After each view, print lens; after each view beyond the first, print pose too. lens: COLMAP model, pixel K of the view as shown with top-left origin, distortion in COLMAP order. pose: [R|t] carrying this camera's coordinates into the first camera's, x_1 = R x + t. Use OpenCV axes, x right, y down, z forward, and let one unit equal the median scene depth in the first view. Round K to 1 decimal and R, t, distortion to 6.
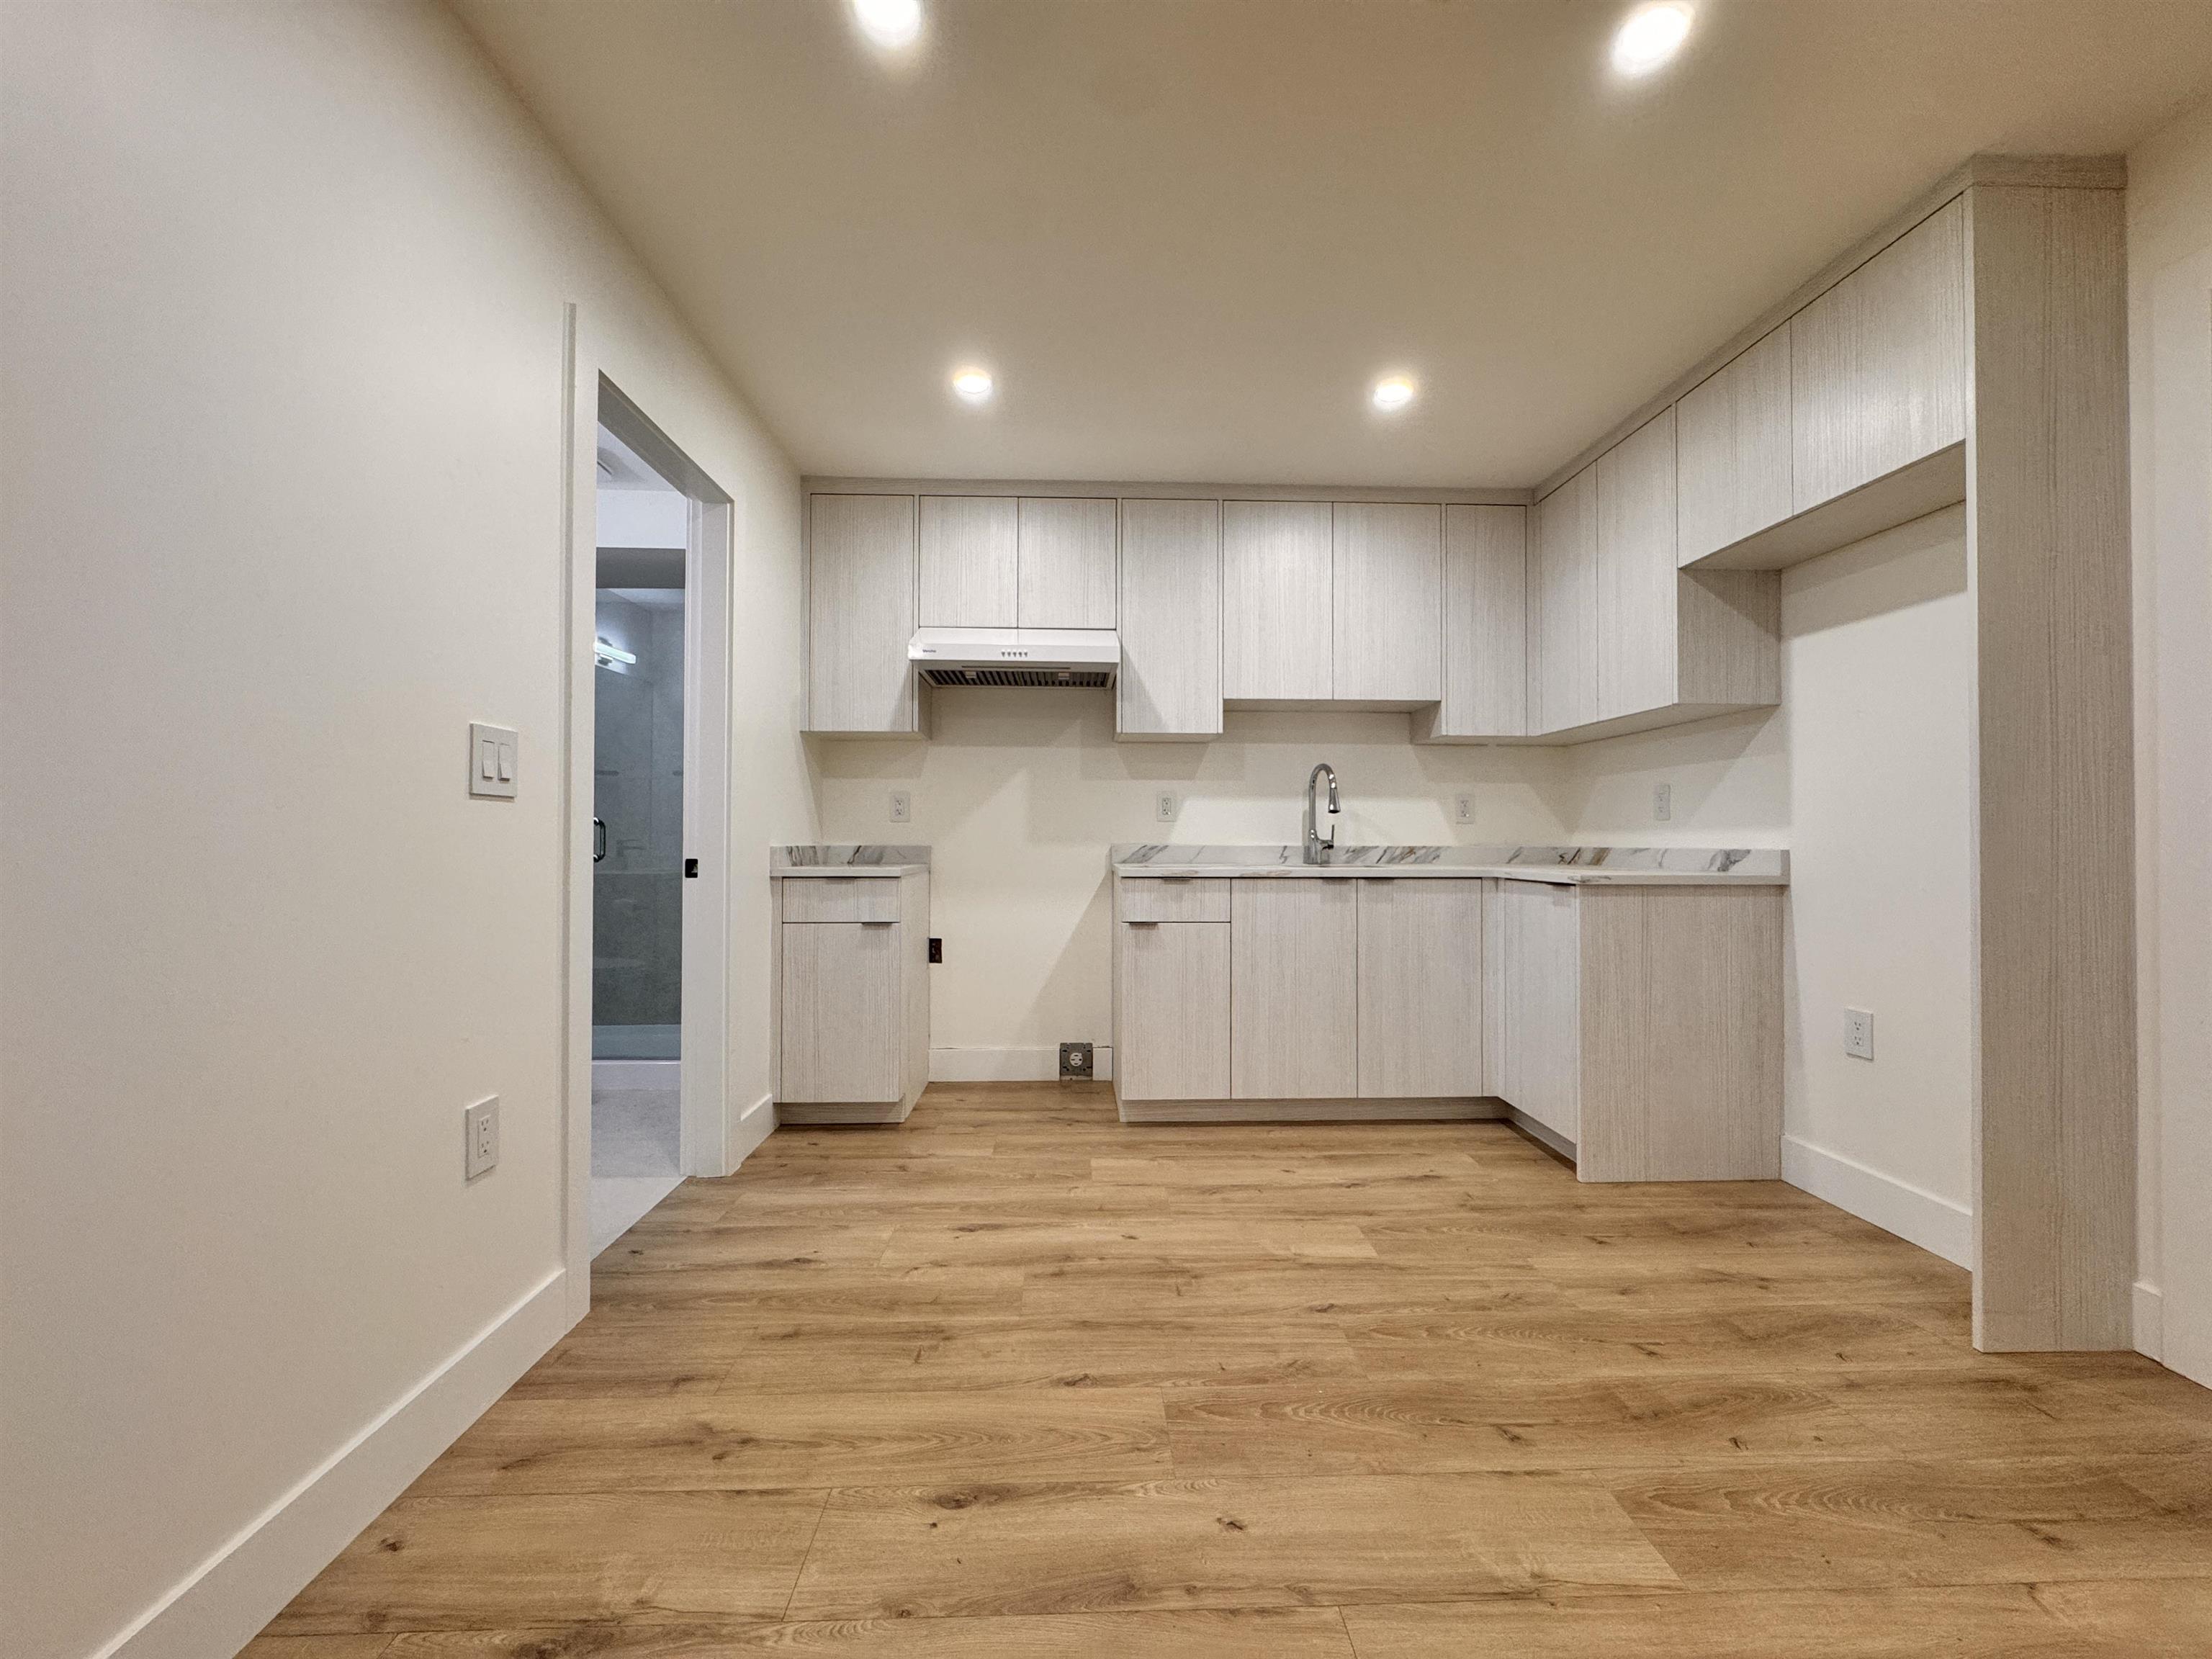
lens RADIAL K [[881.8, 0, 1106.0], [0, 881.8, 829.5], [0, 0, 1]] dist [-0.002915, -0.000413]
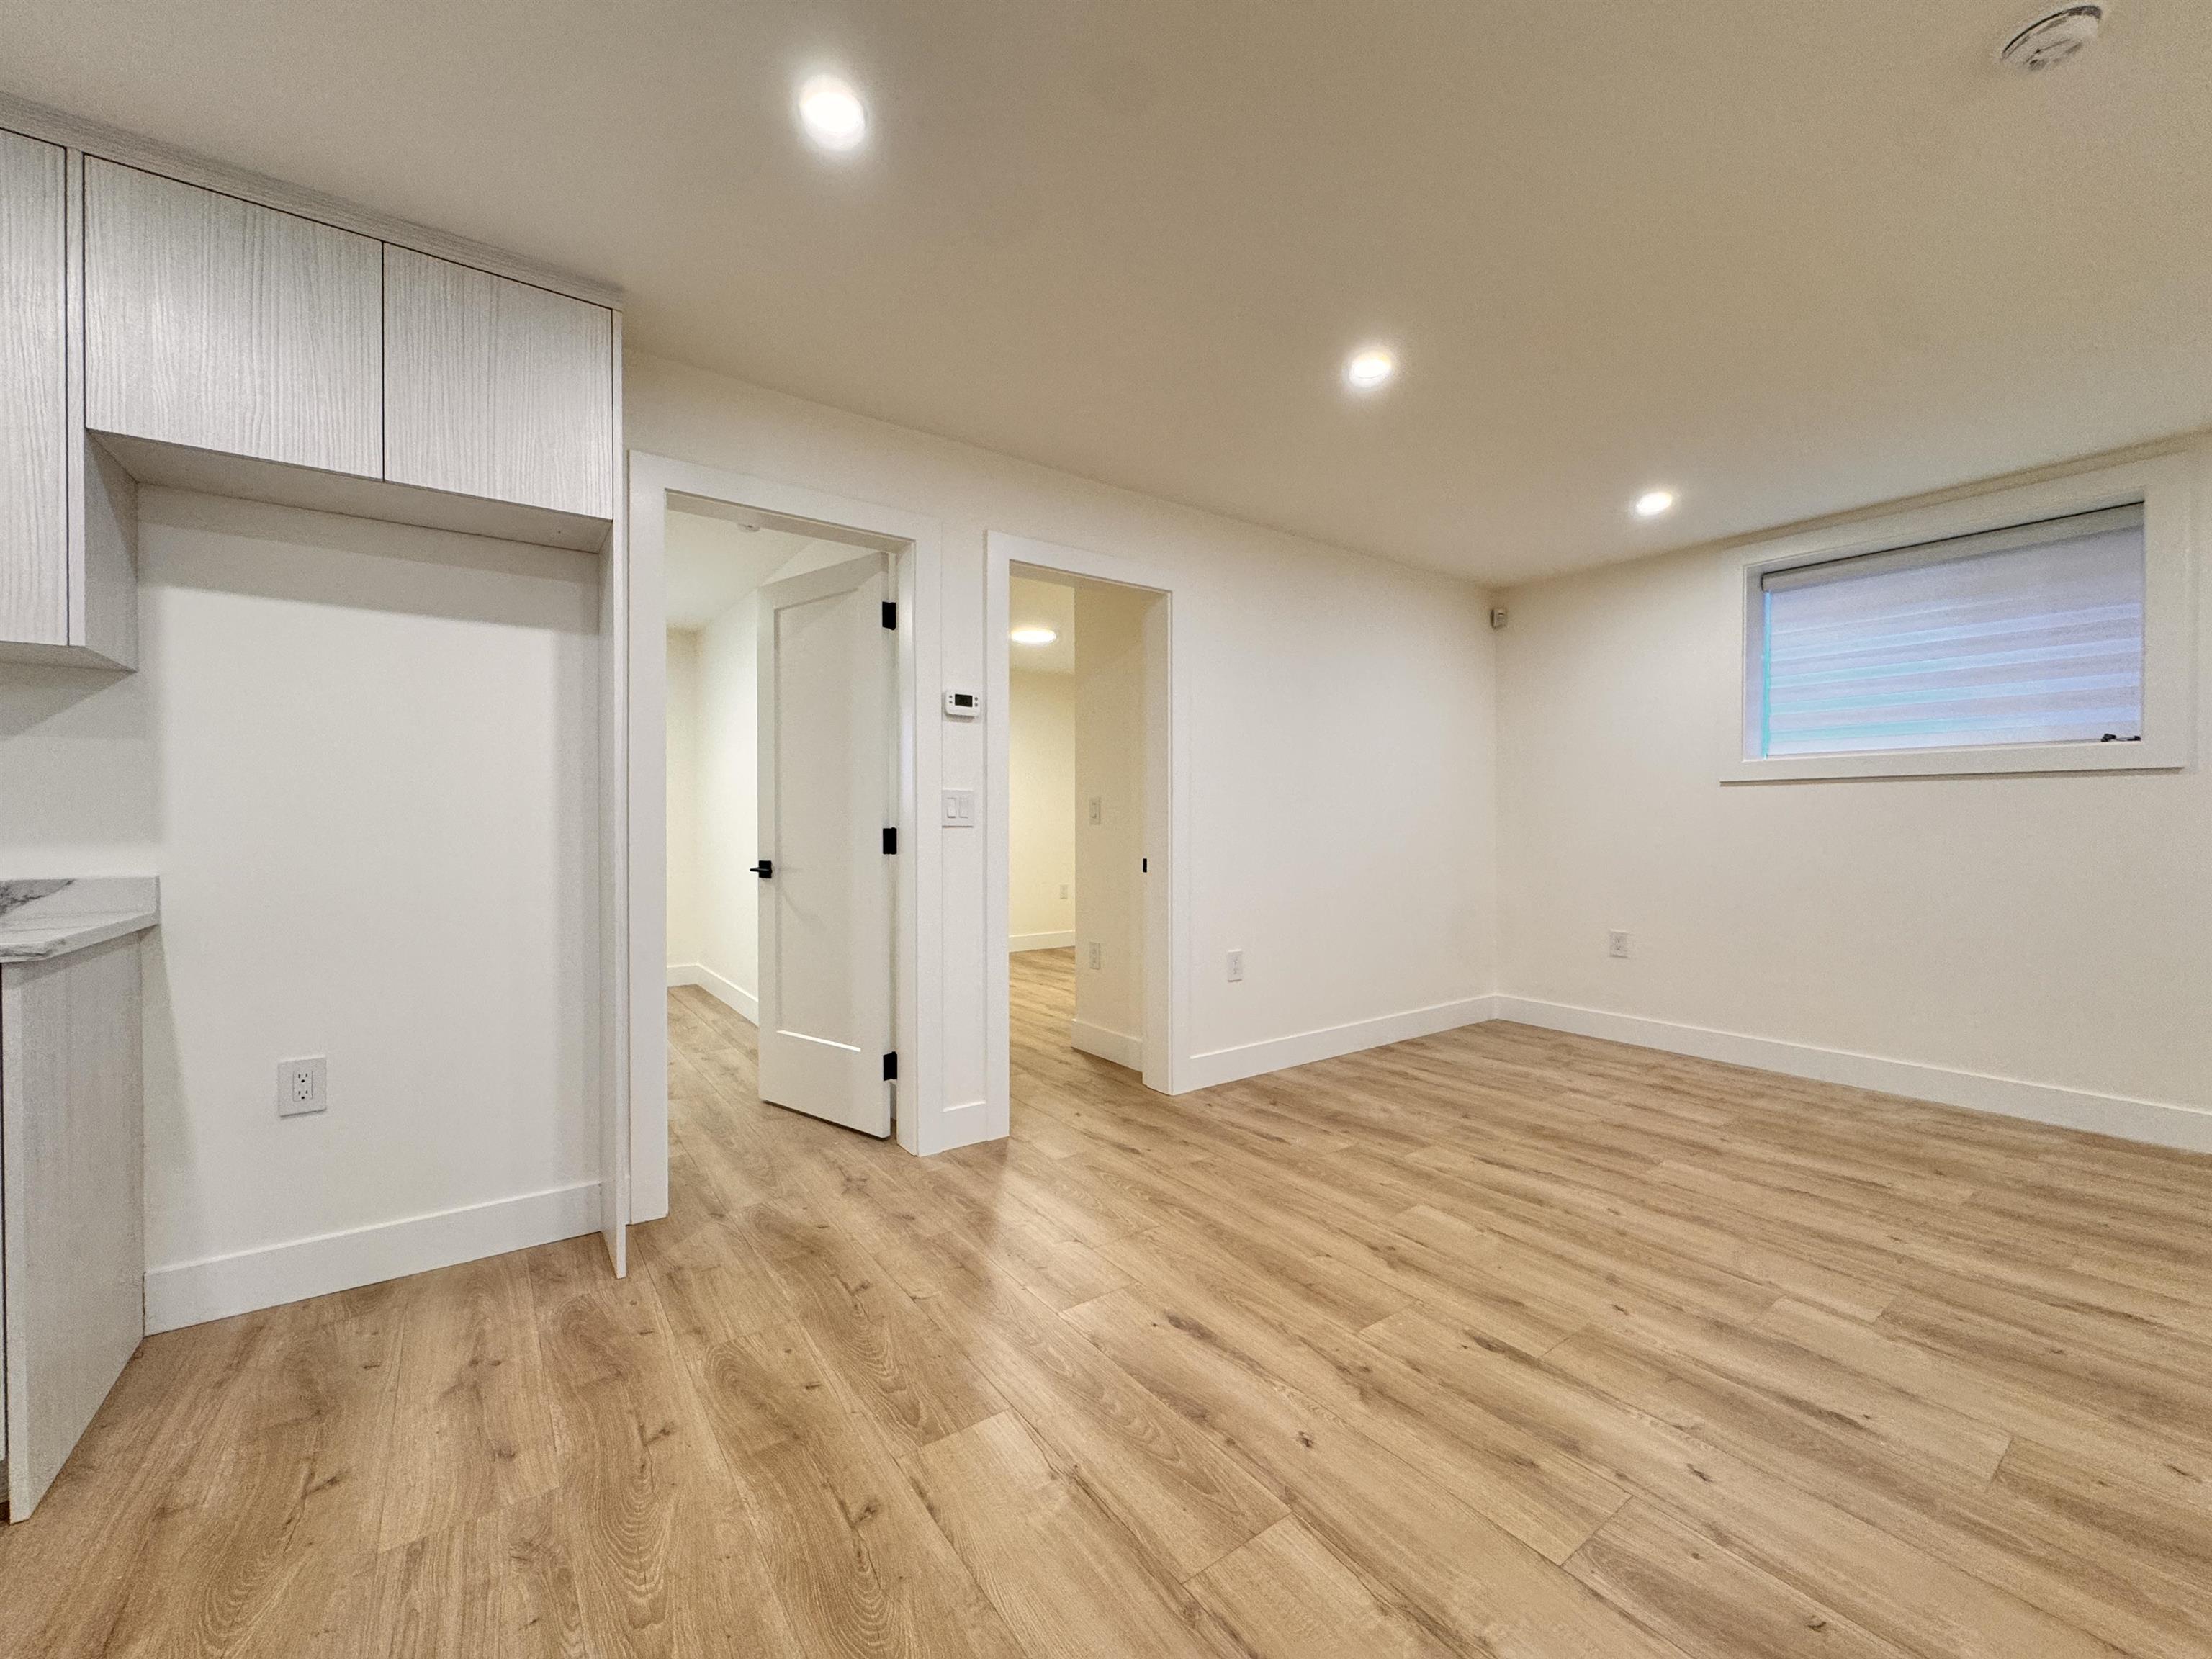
lens RADIAL K [[881.8, 0, 1106.0], [0, 881.8, 829.5], [0, 0, 1]] dist [-0.002915, -0.000413]
pose [[-0.554980, -0.008658, 0.831819, -0.217848], [-0.011325, 0.999932, 0.002852, -0.021770], [-0.831787, -0.007838, -0.555040, 0.630411]]
